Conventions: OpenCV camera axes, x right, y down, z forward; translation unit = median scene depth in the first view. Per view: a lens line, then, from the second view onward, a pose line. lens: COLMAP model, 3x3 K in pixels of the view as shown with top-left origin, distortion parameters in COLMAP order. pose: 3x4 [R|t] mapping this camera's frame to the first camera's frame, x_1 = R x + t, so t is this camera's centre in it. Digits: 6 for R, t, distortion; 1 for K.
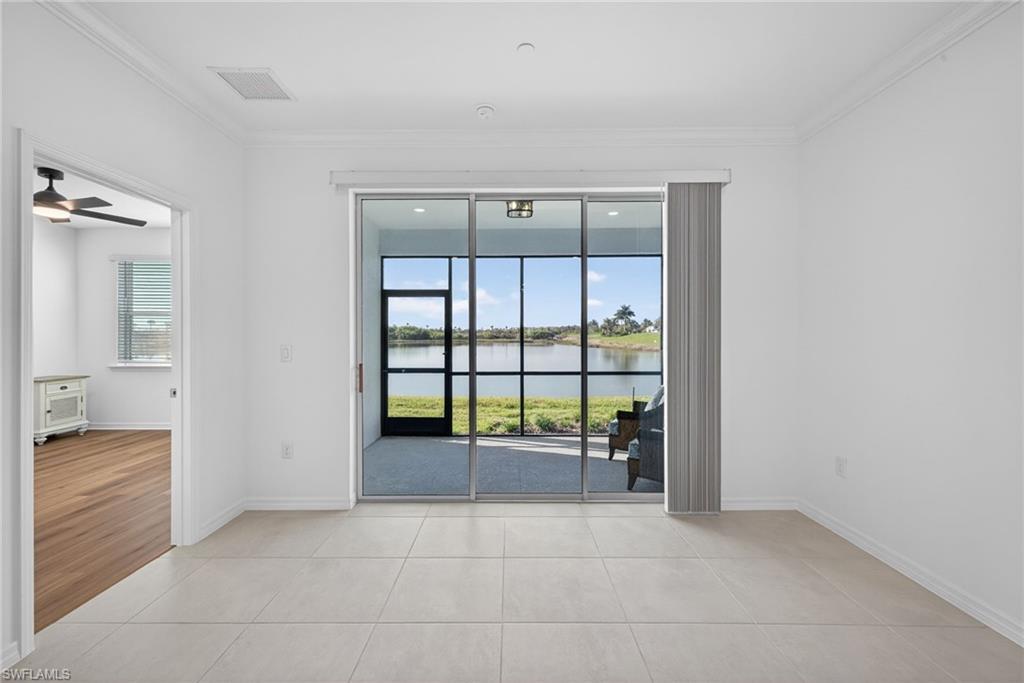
lens RADIAL K [[429.7, 0, 508.0], [0, 429.7, 335.4], [0, 0, 1]] dist [0.000472, -0.000001]
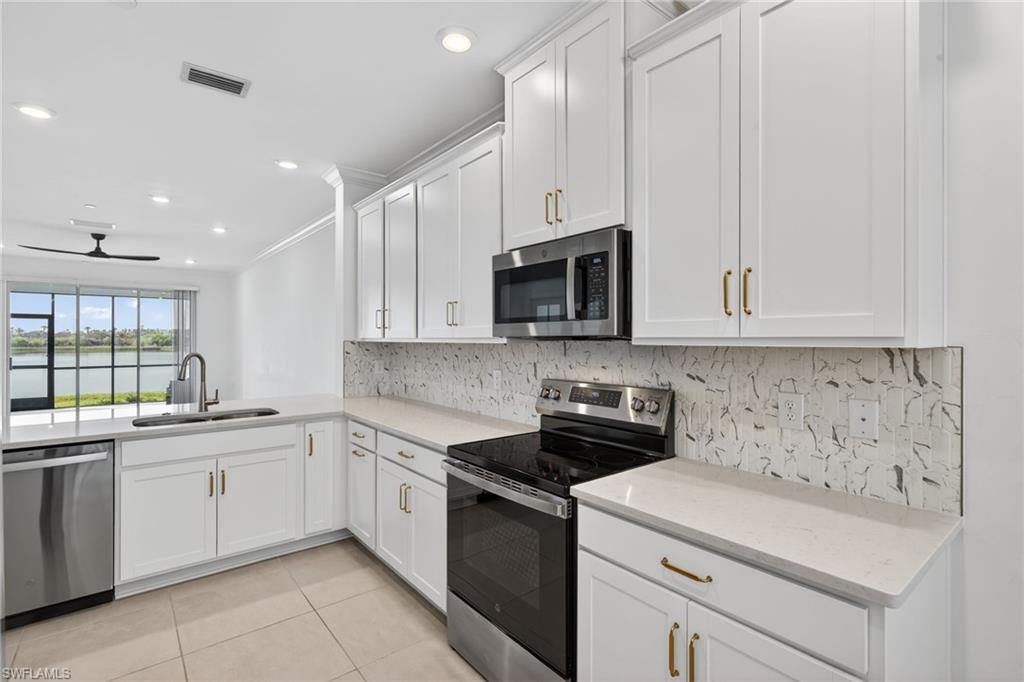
lens RADIAL K [[487.9, 0, 512.8], [0, 487.9, 339.1], [0, 0, 1]] dist [0.002439, -0.000030]
pose [[0.778236, 0.003431, 0.627963, 0.002490], [-0.001553, 0.999993, -0.003540, -0.000707], [-0.627970, 0.001780, 0.778235, -0.071949]]
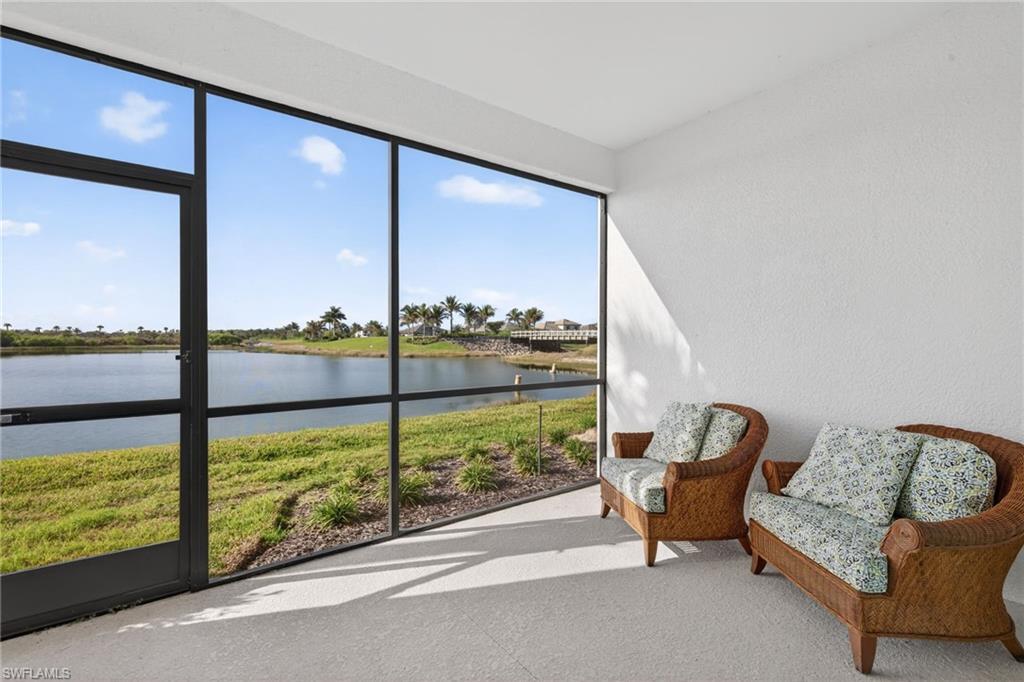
lens RADIAL K [[452.0, 0, 508.9], [0, 452.0, 342.7], [0, 0, 1]] dist [0.007321, 0.000089]
pose [[0.796926, 0.000843, 0.604077, -0.008087], [-0.002926, 0.999993, 0.002464, 0.001481], [-0.604070, -0.003731, 0.796922, 0.028059]]
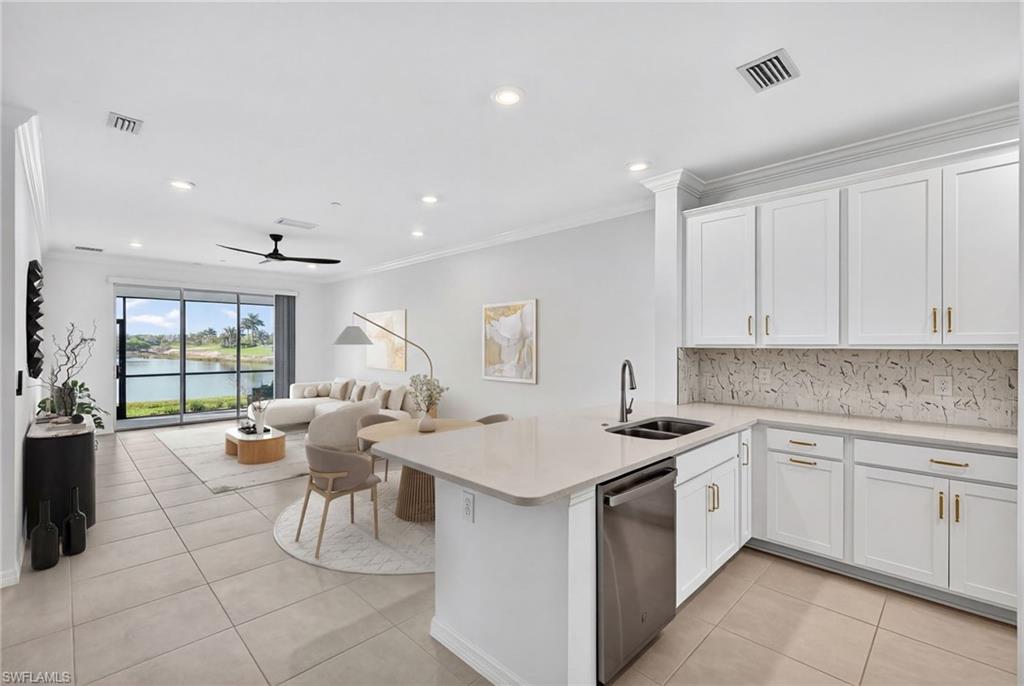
lens RADIAL K [[452.0, 0, 509.9], [0, 452.0, 347.1], [0, 0, 1]] dist [0.007321, 0.000089]
pose [[0.708077, 0.000706, 0.706134, -0.015185], [-0.001470, 0.999999, 0.000474, -0.000690], [-0.706133, -0.001374, 0.708078, -0.052579]]
